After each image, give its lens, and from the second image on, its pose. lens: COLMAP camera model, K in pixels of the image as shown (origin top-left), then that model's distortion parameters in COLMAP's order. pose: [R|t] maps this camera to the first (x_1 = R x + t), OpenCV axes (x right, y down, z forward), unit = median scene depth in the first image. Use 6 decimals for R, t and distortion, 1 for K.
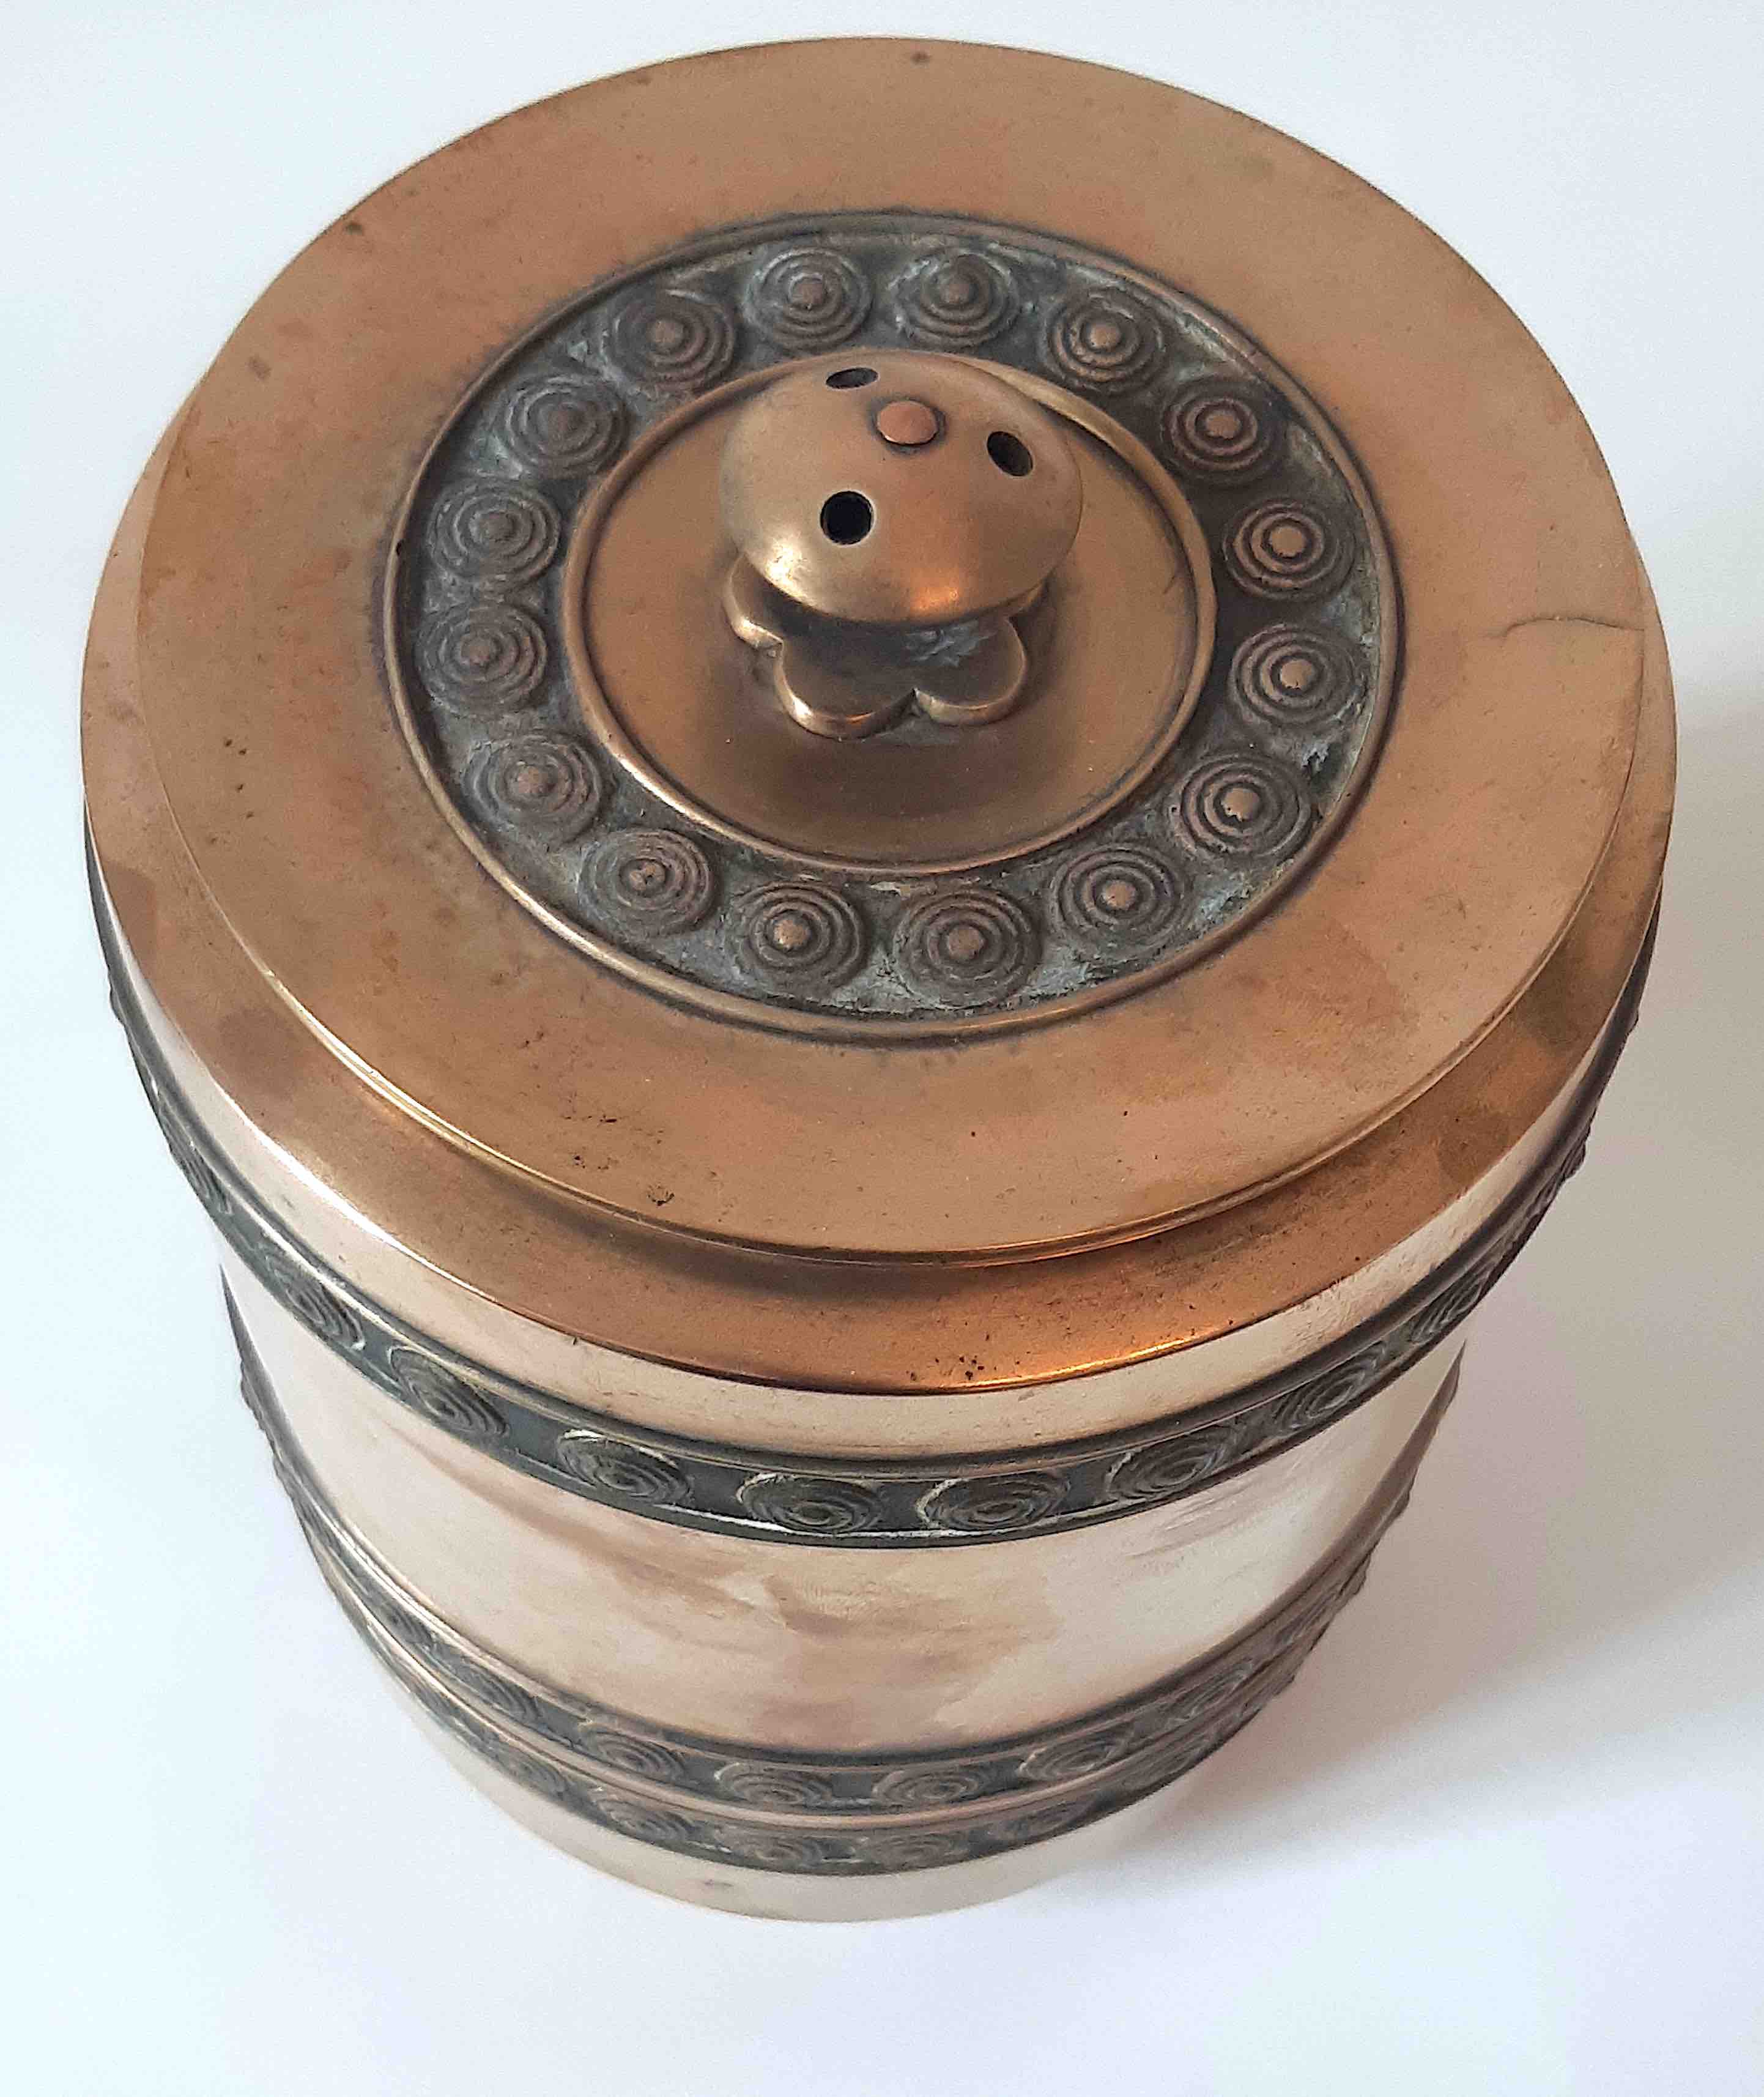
lens RADIAL K [[1941.6, 0, 886.3], [0, 1941.6, 1047.8], [0, 0, 1]] dist [0.012557, 0.000000]
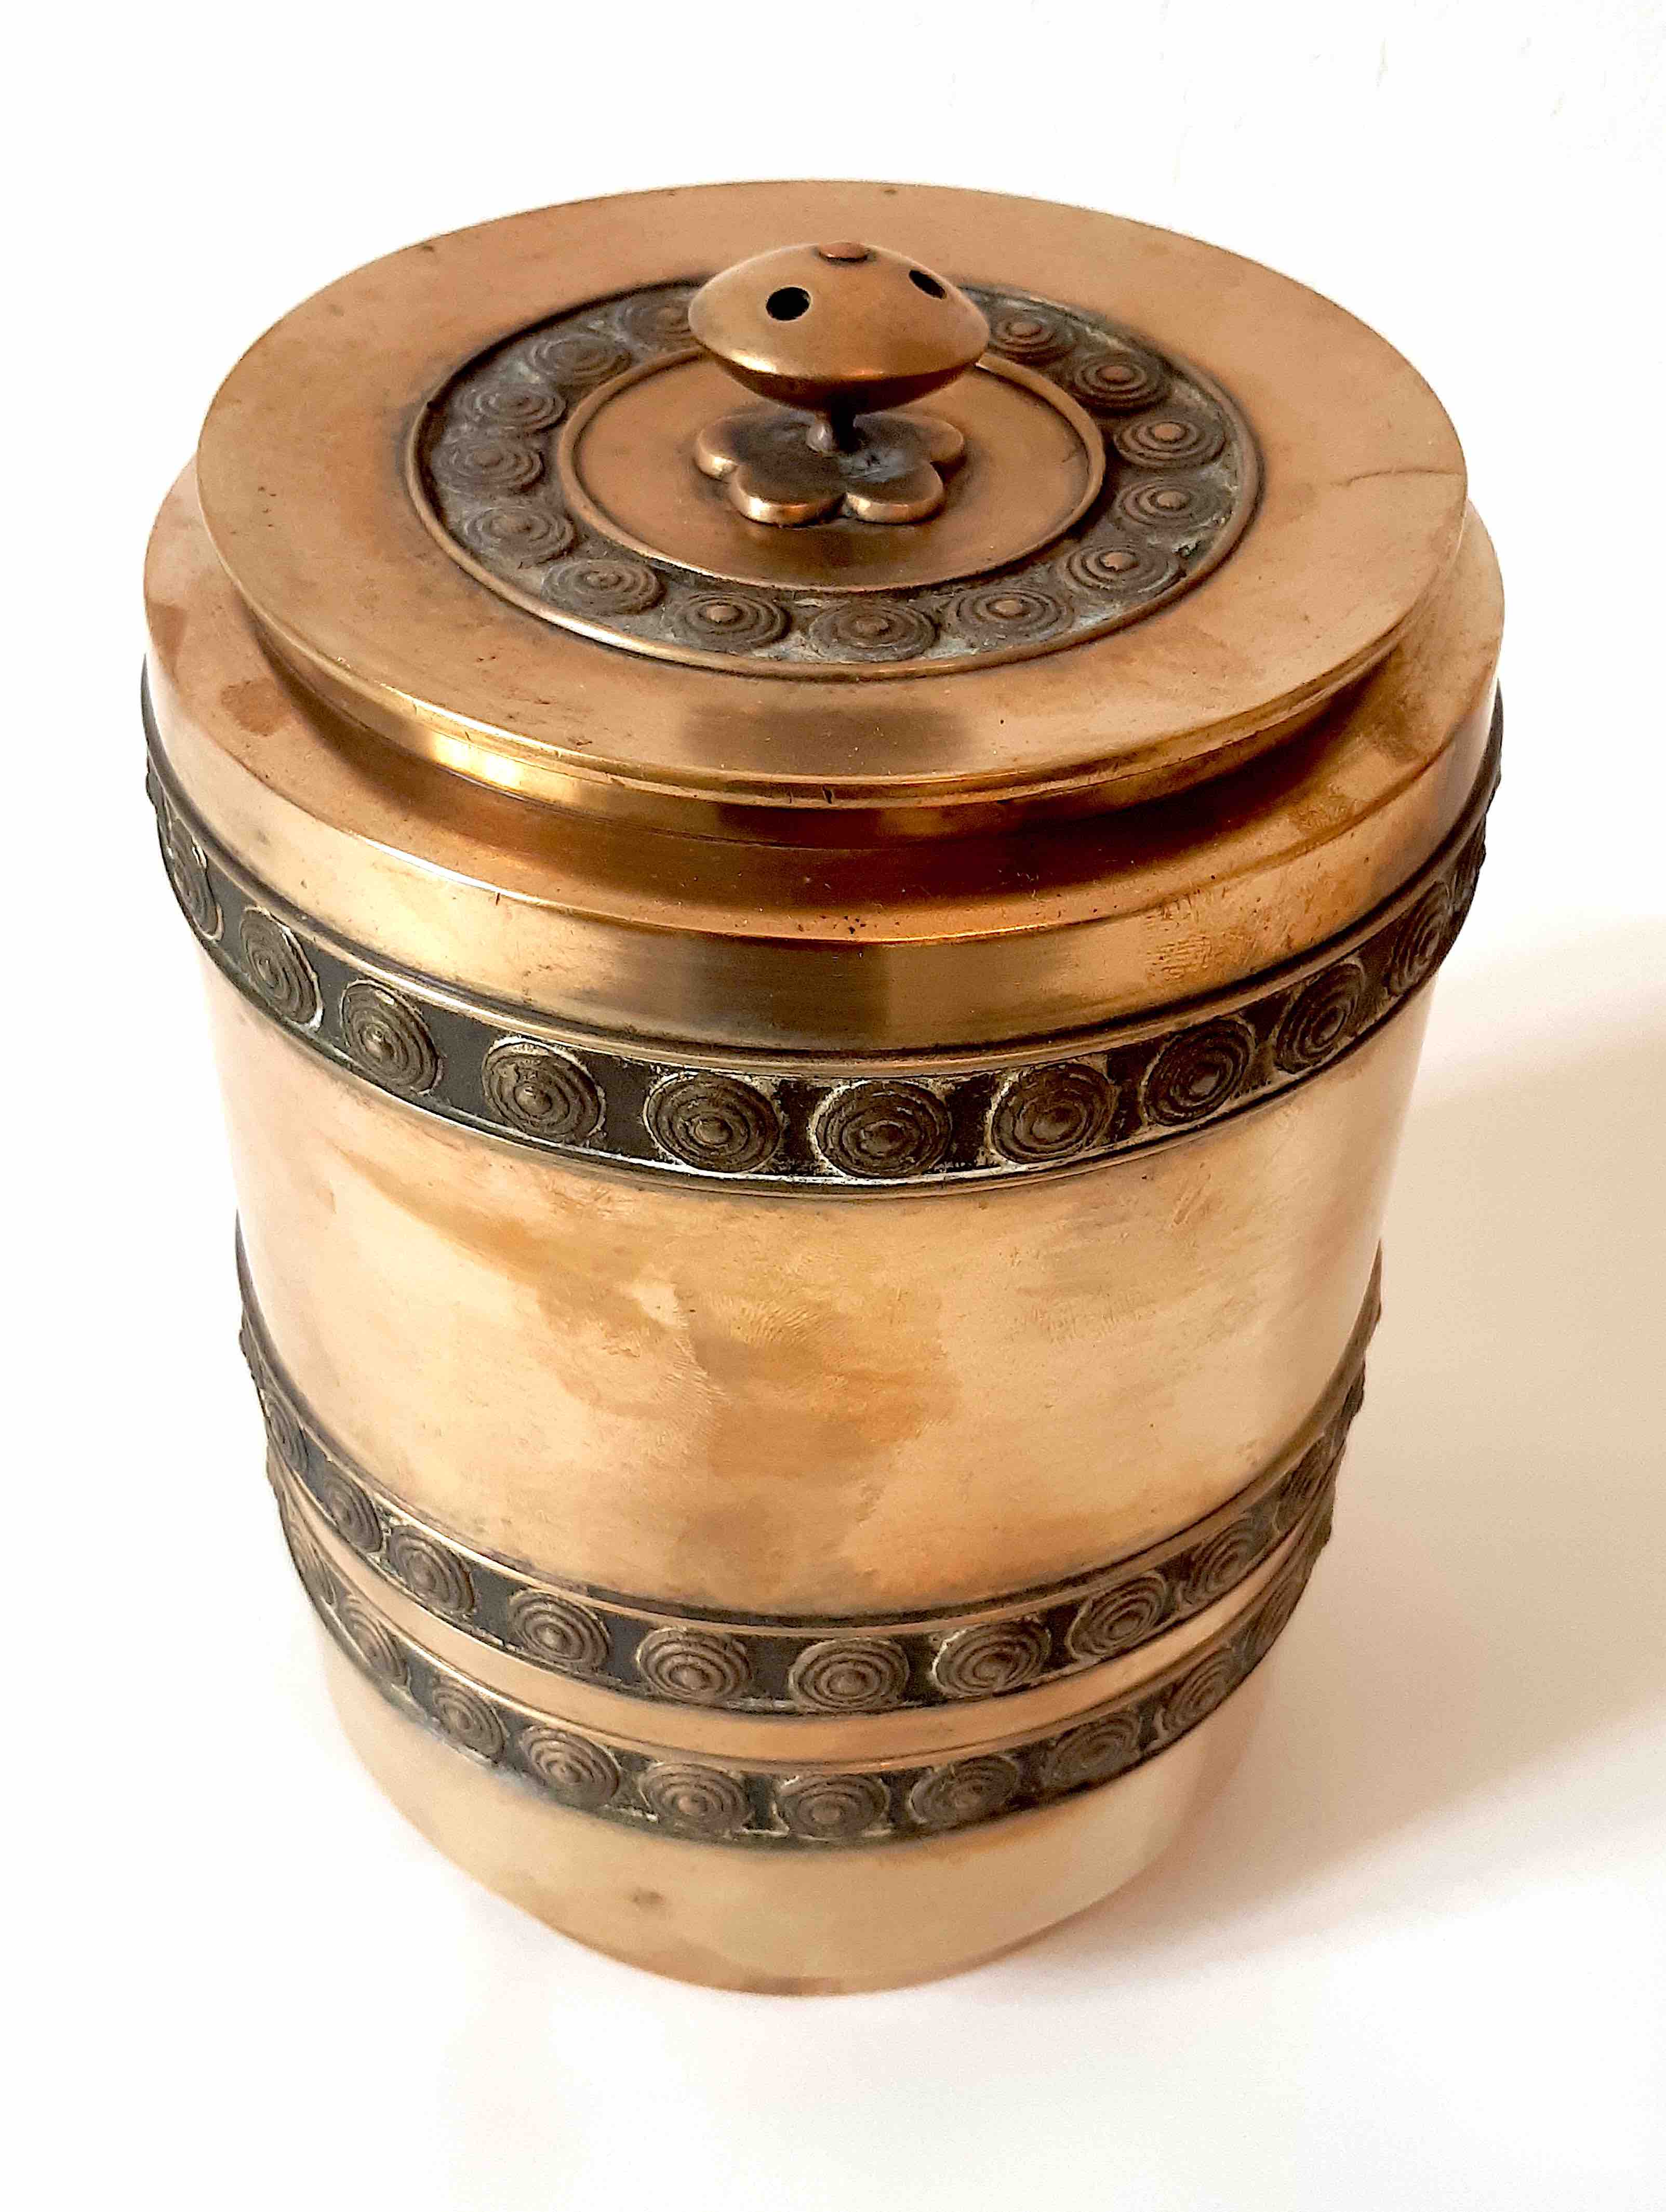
lens RADIAL K [[1677.5, 0, 868.4], [0, 1677.5, 1091.6], [0, 0, 1]] dist [0.010508, -0.000179]
pose [[0.999008, 0.035863, -0.026402, 0.068850], [-0.040981, 0.972370, -0.229820, 0.407285], [0.017431, 0.230674, 0.972875, 0.090115]]
